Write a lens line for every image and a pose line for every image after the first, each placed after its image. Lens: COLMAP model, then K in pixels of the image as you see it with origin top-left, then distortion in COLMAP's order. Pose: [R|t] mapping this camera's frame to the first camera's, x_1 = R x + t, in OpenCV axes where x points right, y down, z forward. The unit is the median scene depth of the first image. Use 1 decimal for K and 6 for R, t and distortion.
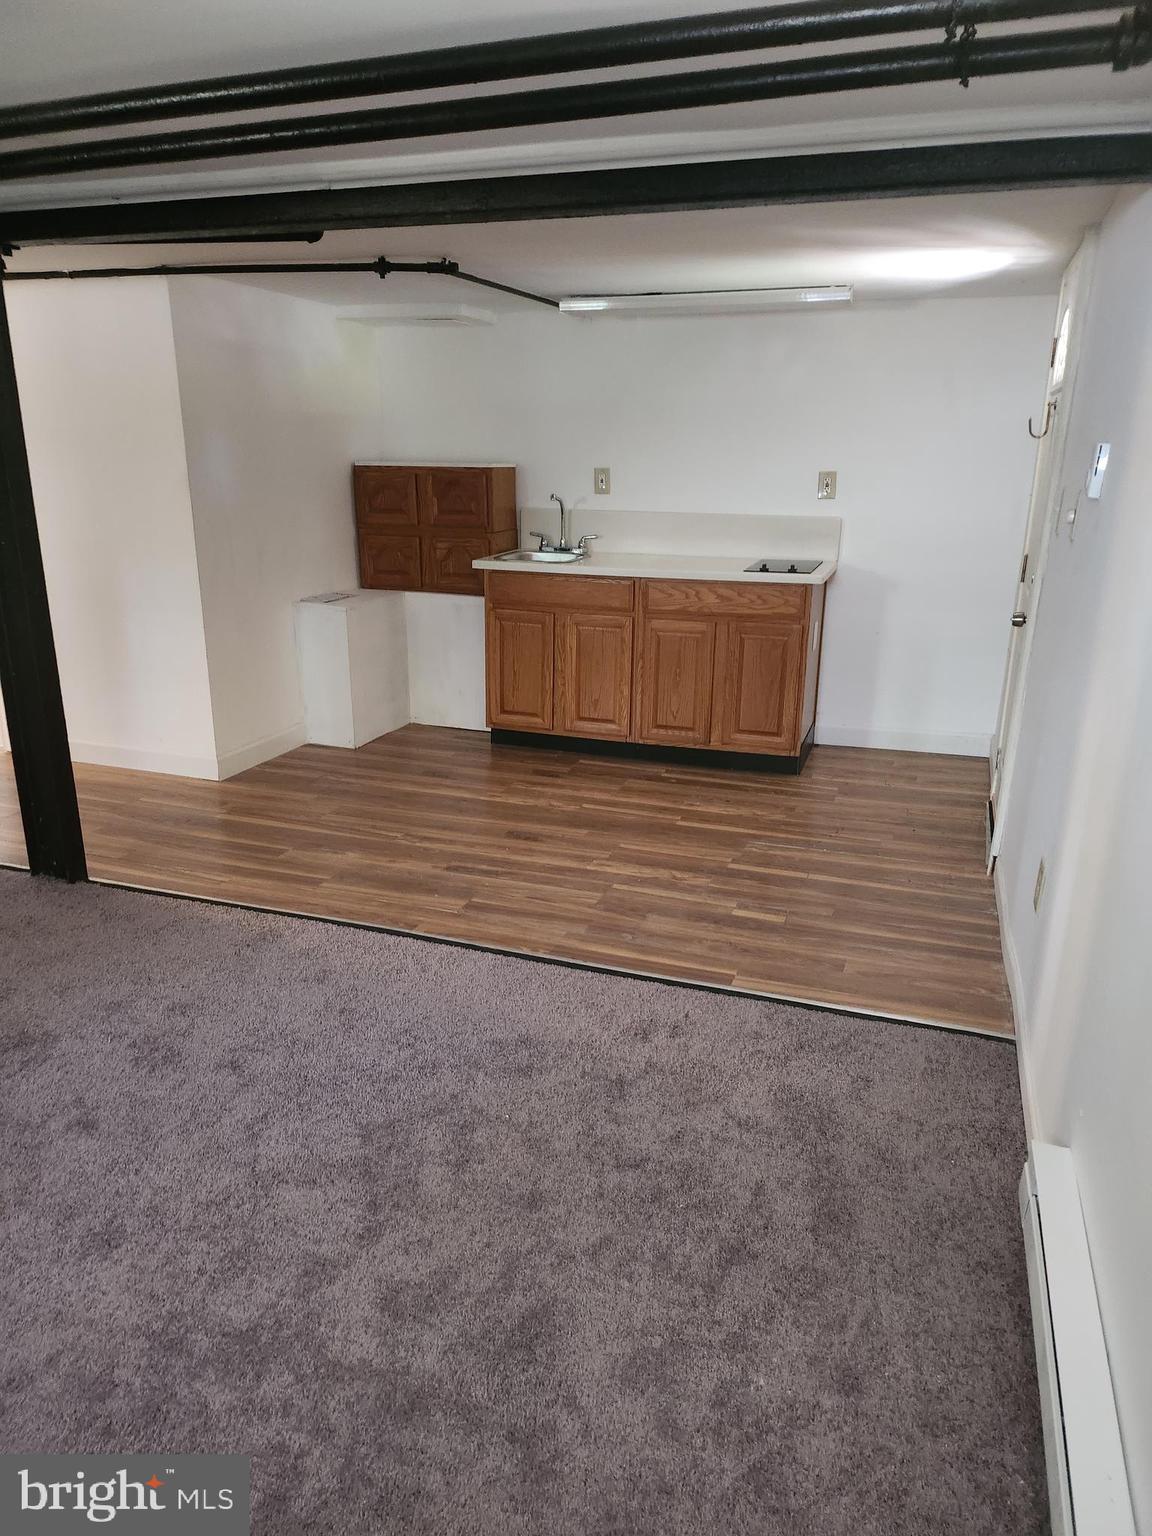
lens RADIAL K [[1069.6, 0, 575.0], [0, 1069.6, 771.2], [0, 0, 1]] dist [0.073679, -0.069011]
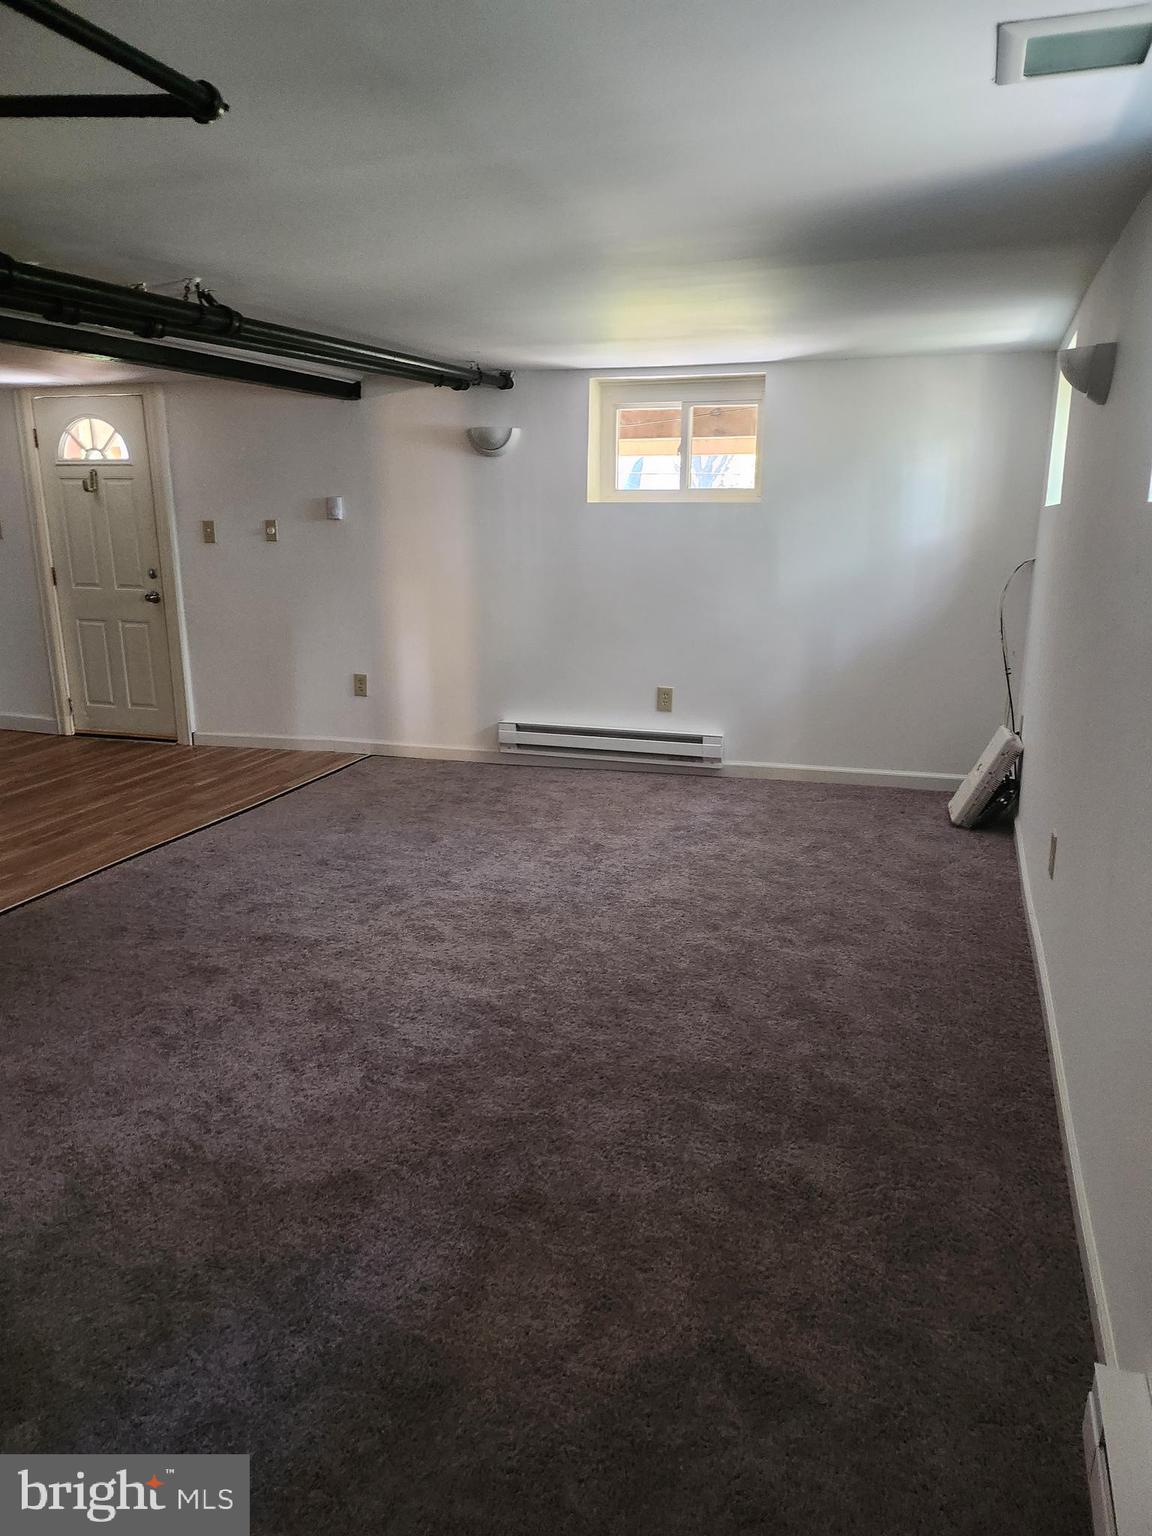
lens RADIAL K [[1069.6, 0, 591.3], [0, 1069.6, 768.7], [0, 0, 1]] dist [0.073679, -0.069011]
pose [[-0.030975, -0.246840, 0.968561, -1.417084], [0.288268, 0.925644, 0.245121, -0.116216], [-0.957049, 0.286797, 0.042485, 0.352042]]
